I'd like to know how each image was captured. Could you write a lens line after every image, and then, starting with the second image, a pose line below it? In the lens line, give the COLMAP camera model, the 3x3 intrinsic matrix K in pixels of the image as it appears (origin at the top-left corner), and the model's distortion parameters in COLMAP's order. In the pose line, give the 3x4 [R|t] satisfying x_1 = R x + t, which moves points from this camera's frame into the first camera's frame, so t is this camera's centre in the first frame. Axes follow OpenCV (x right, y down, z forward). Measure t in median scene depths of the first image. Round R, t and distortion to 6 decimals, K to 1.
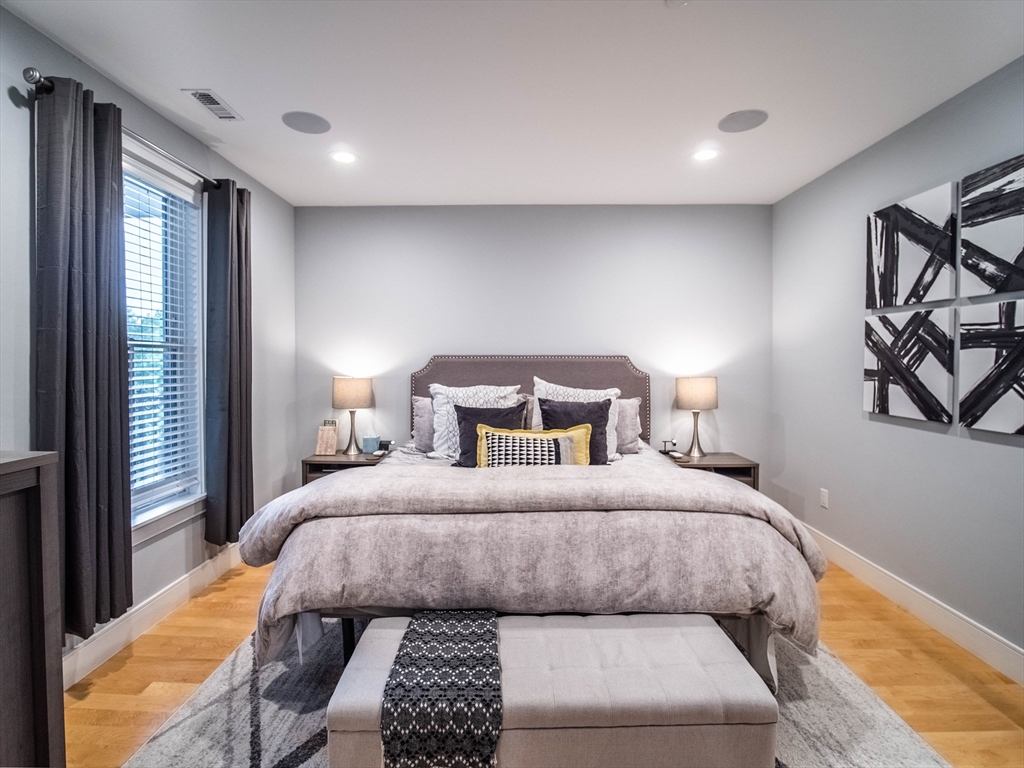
lens RADIAL K [[470.9, 0, 521.6], [0, 470.9, 369.4], [0, 0, 1]] dist [-0.013530, 0.000275]
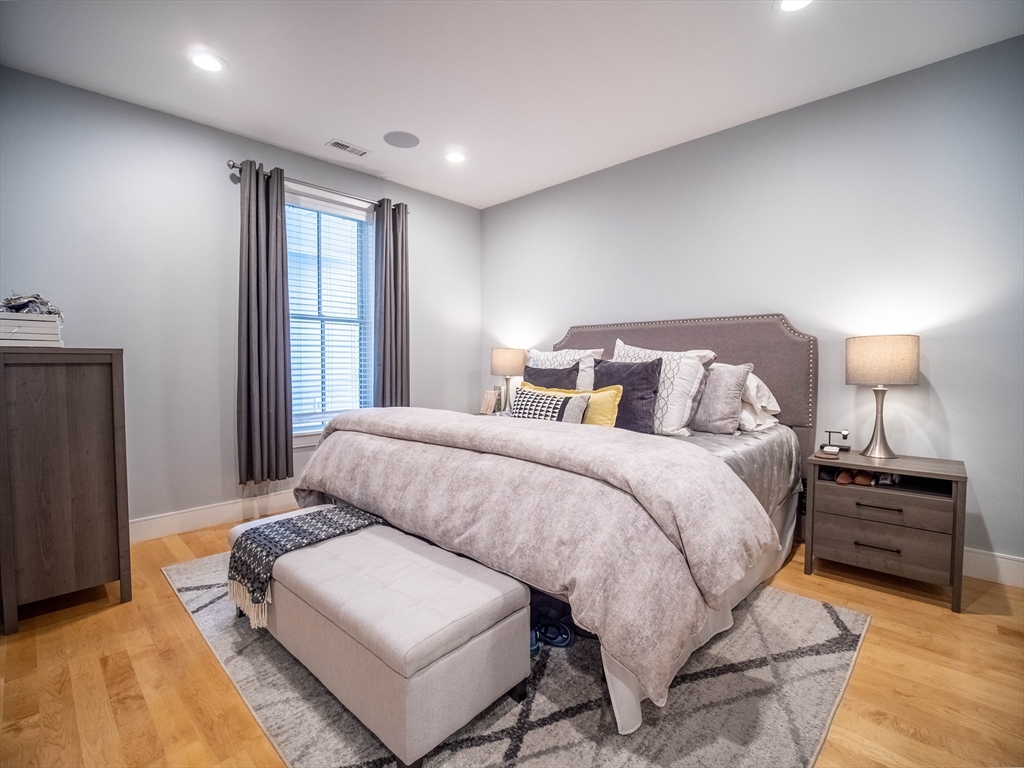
lens RADIAL K [[470.9, 0, 520.0], [0, 470.9, 376.8], [0, 0, 1]] dist [-0.013530, 0.000275]
pose [[0.735117, 0.020139, -0.677641, 1.632723], [-0.010796, 0.999780, 0.018001, 0.238856], [0.677854, -0.005917, 0.735172, 0.652634]]
